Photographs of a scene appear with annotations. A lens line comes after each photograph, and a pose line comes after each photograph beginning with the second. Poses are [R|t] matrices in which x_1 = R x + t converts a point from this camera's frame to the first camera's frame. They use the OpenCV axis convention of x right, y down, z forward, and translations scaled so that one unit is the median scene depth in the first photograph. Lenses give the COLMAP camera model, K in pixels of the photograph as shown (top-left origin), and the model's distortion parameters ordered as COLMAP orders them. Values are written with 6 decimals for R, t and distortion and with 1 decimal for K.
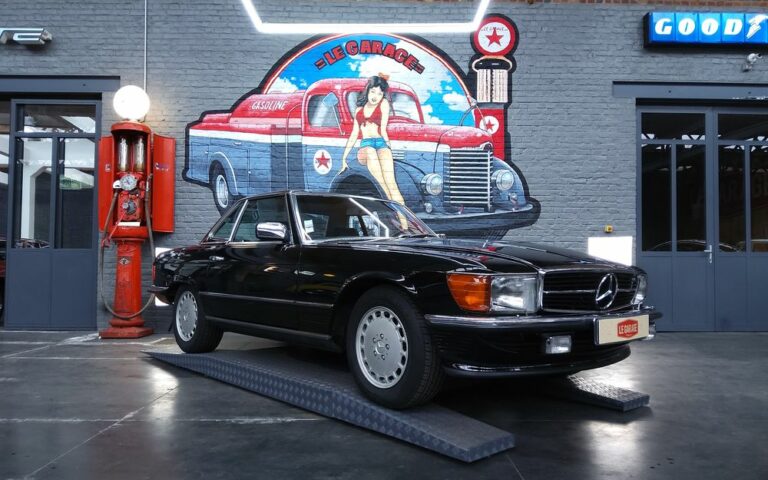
lens RADIAL K [[585.4, 0, 379.4], [0, 585.4, 246.0], [0, 0, 1]] dist [0.077198, -0.126583]
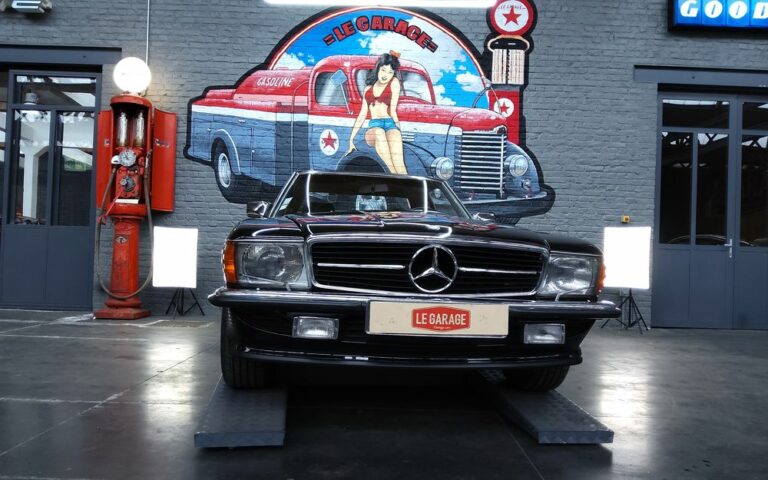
lens RADIAL K [[585.4, 0, 379.6], [0, 585.4, 246.5], [0, 0, 1]] dist [0.077198, -0.126583]
pose [[0.999639, 0.025320, -0.009013, -0.001122], [-0.025195, 0.999588, 0.013767, 0.012221], [0.009358, -0.013535, 0.999865, 0.036285]]
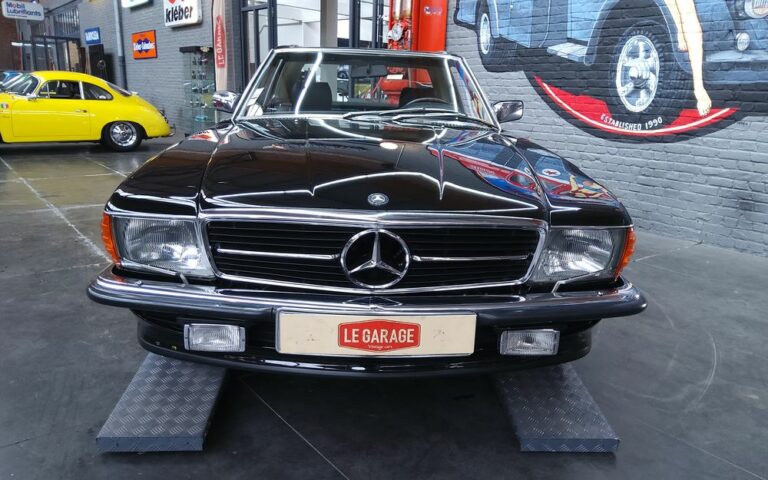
lens RADIAL K [[585.4, 0, 372.5], [0, 585.4, 235.9], [0, 0, 1]] dist [0.077198, -0.126583]
pose [[0.595382, 0.204215, -0.777056, 0.361326], [0.002832, 0.966619, 0.256203, -0.029260], [0.803438, -0.154739, 0.574929, 0.329462]]
